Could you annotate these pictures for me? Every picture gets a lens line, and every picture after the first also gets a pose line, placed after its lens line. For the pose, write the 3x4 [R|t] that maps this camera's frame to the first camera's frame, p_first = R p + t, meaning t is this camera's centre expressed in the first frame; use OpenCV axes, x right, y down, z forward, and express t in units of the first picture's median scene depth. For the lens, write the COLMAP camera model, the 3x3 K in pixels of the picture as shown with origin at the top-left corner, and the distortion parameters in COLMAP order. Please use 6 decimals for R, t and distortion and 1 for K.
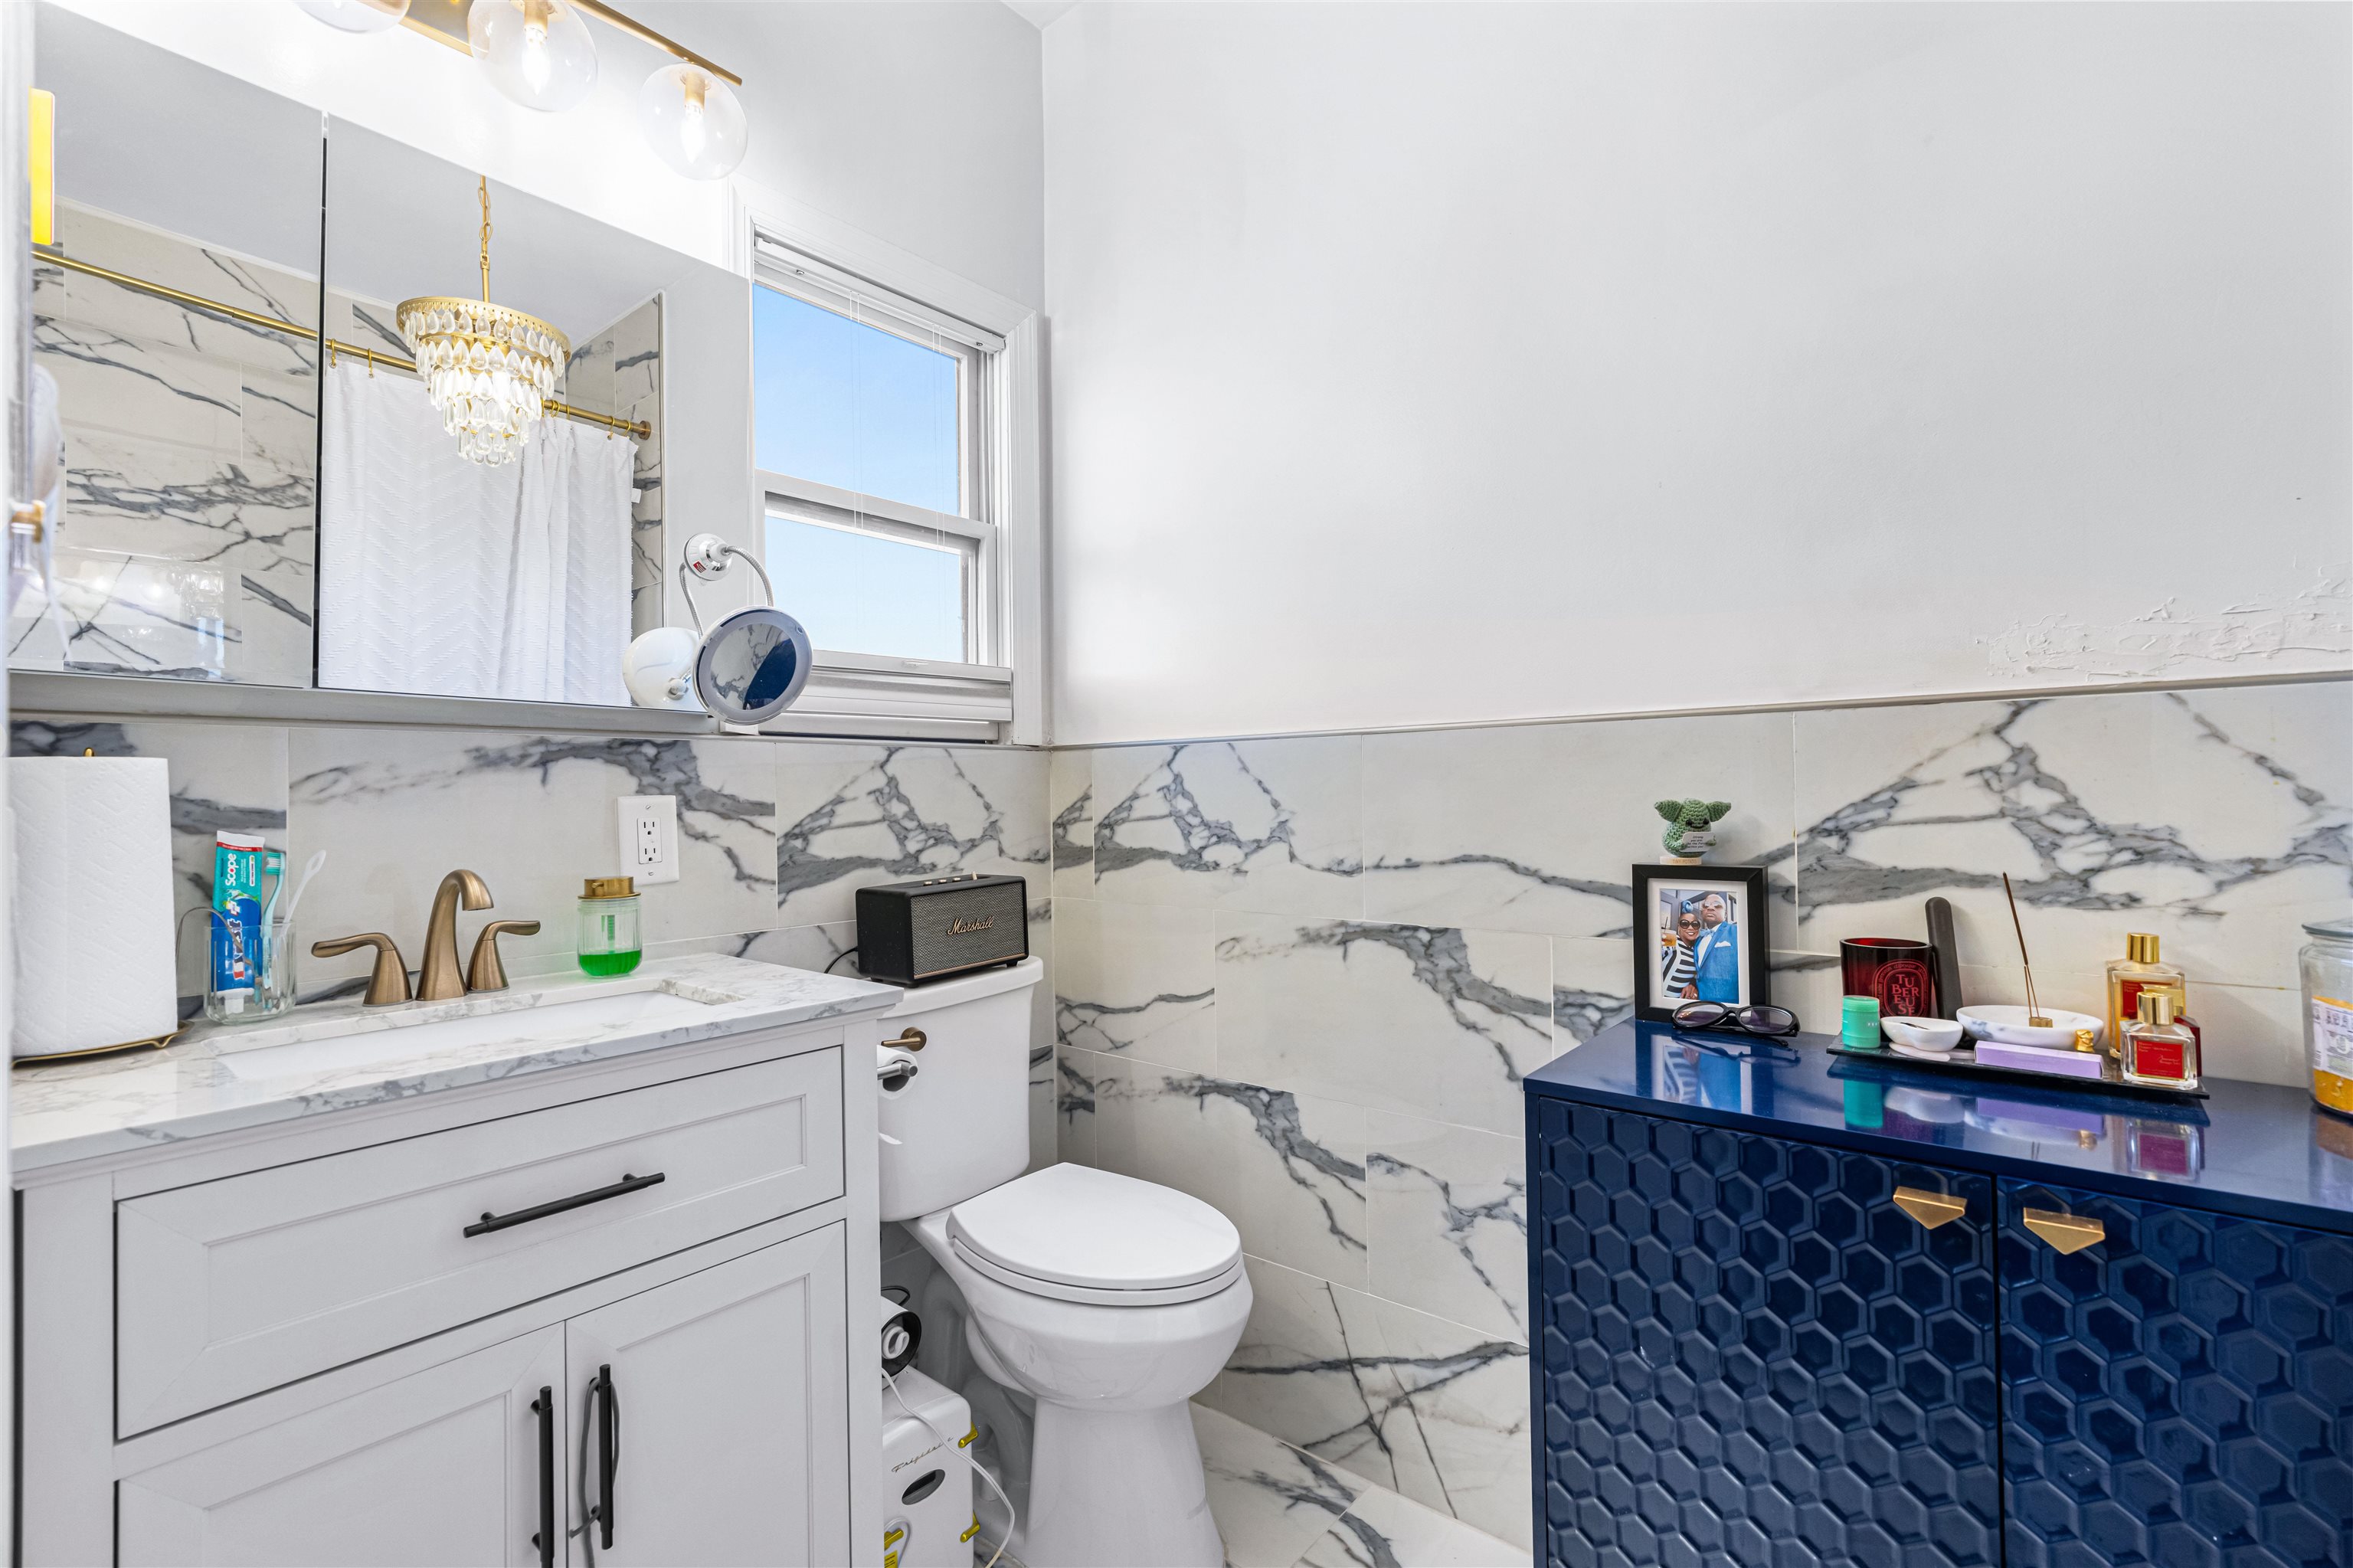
lens RADIAL K [[1060.9, 0, 1171.1], [0, 1060.9, 774.1], [0, 0, 1]] dist [0.004001, 0.000665]
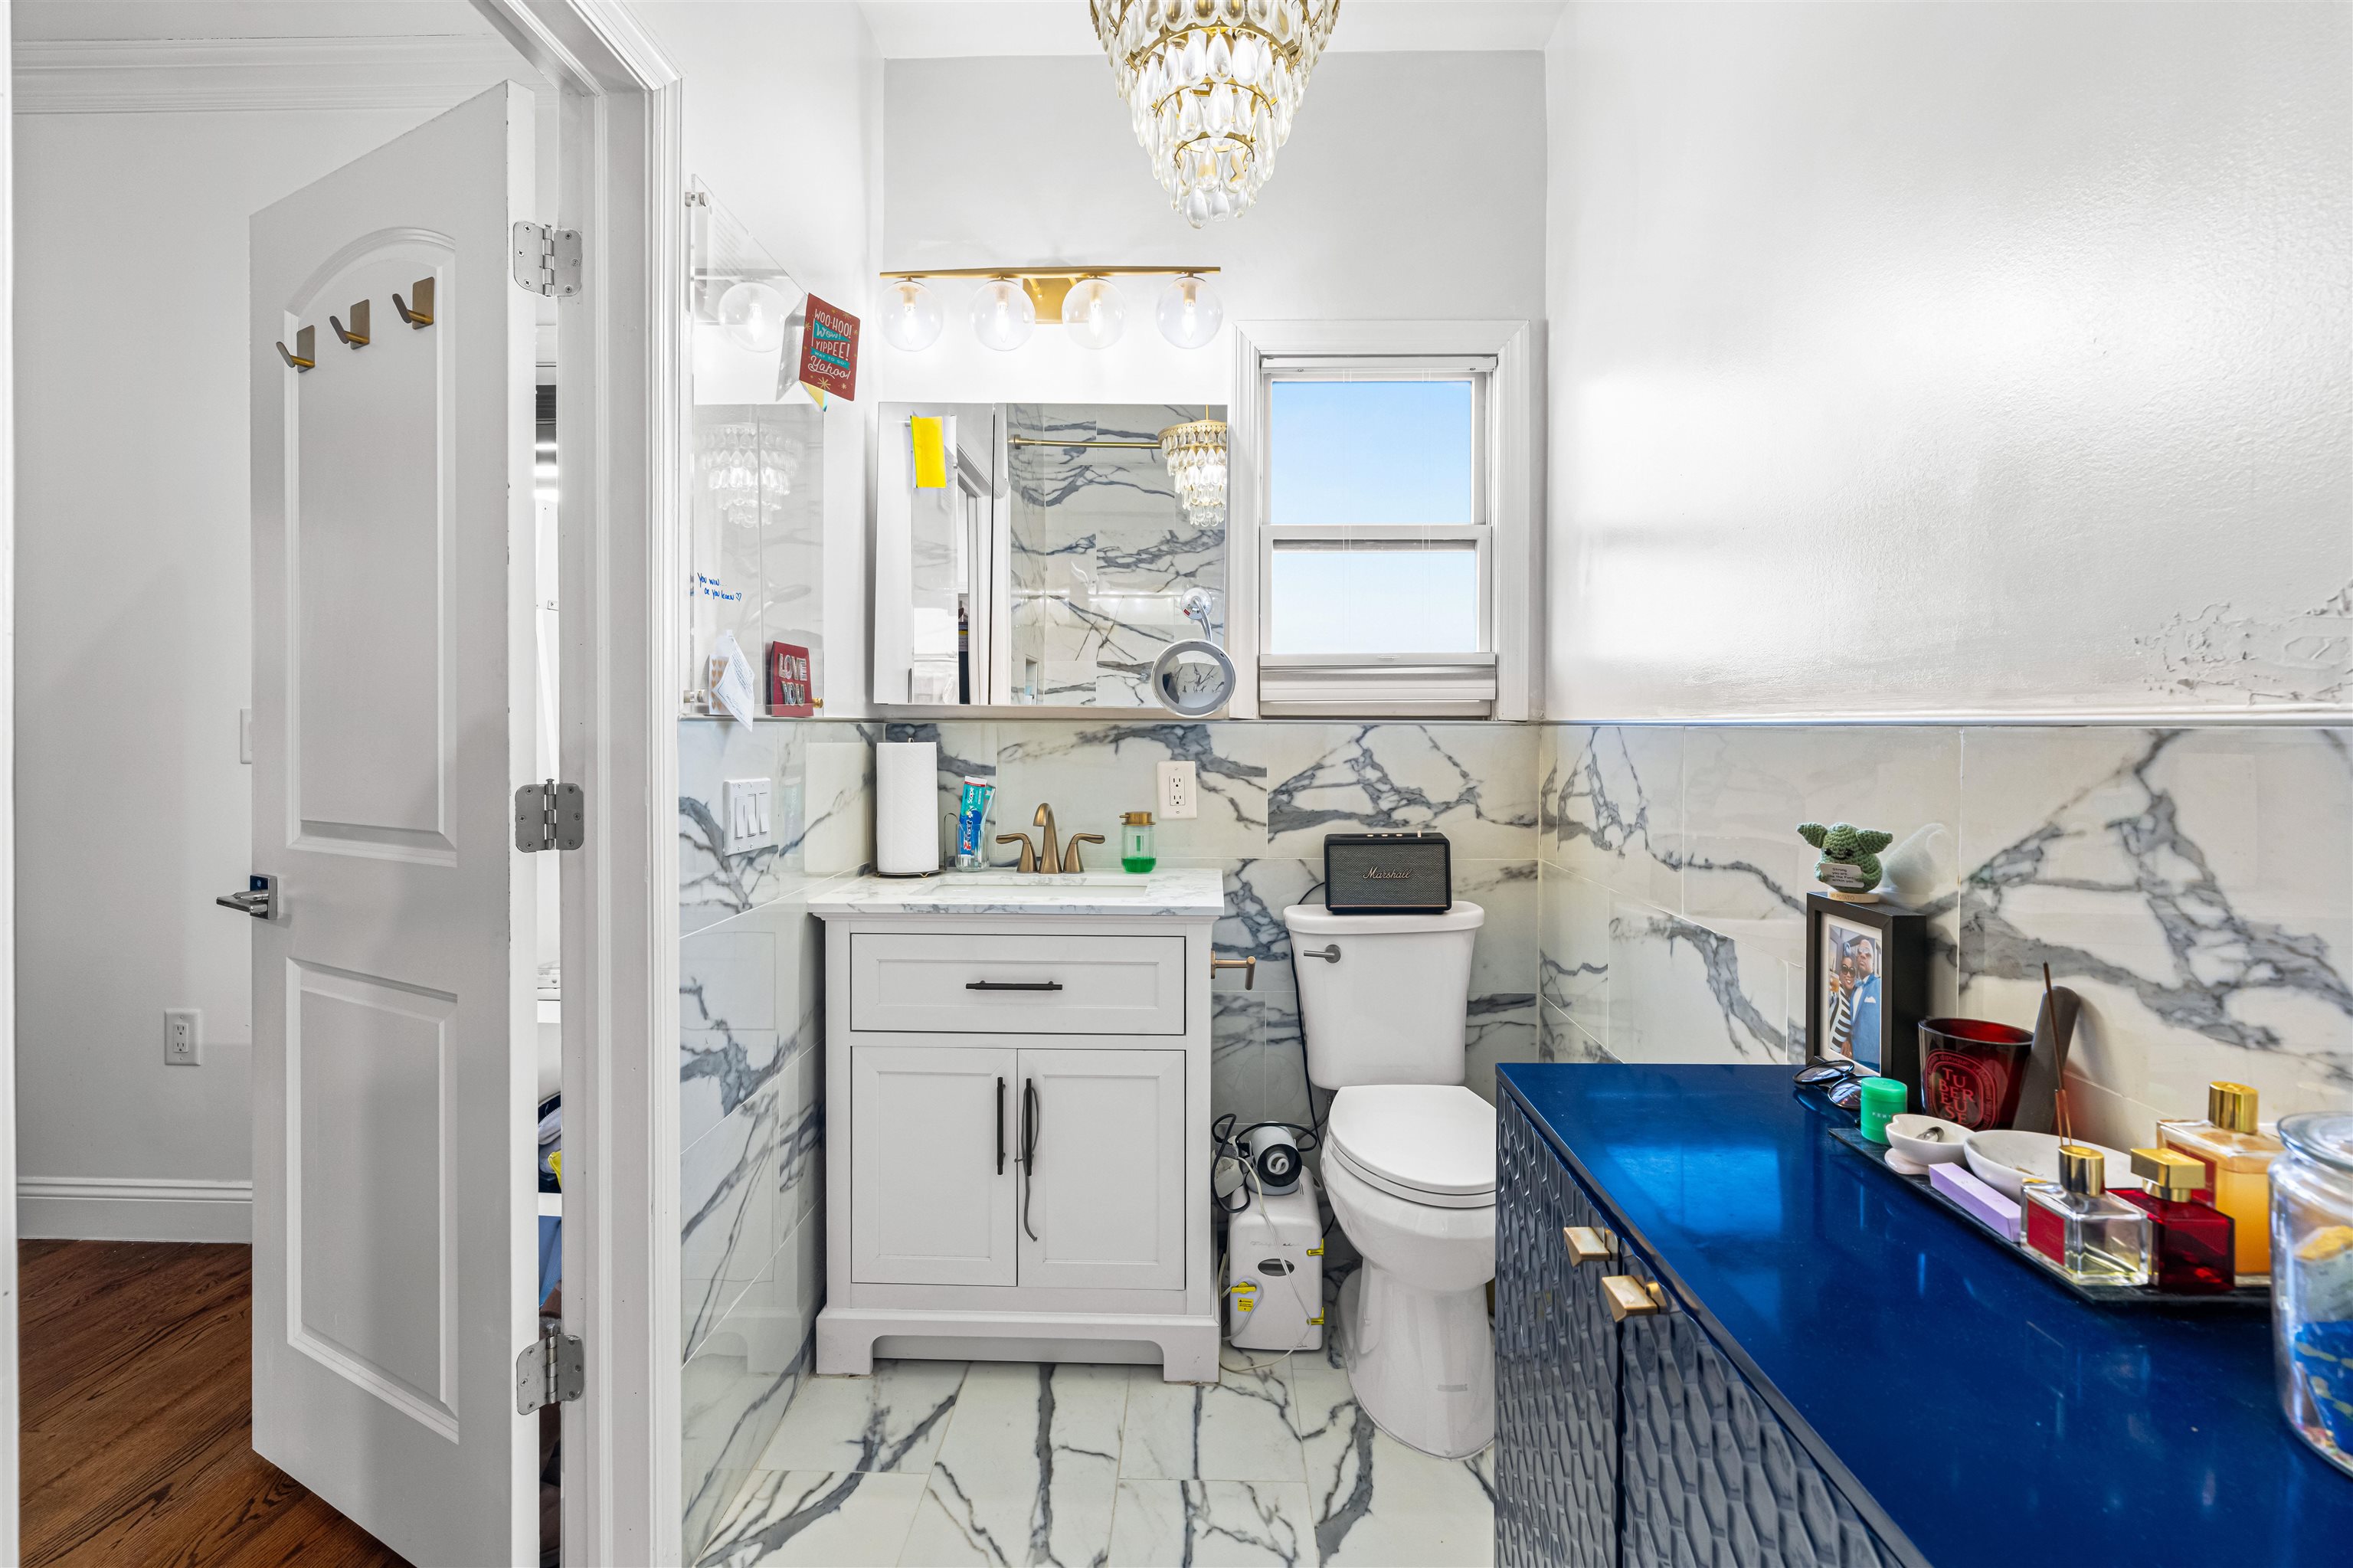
lens RADIAL K [[1036.6, 0, 1174.0], [0, 1036.6, 726.7], [0, 0, 1]] dist [0.001529, 0.001075]
pose [[0.631442, 0.016320, -0.775251, 0.790021], [0.001026, 0.999760, 0.021882, -0.073939], [0.775422, -0.014613, 0.631274, 0.053176]]
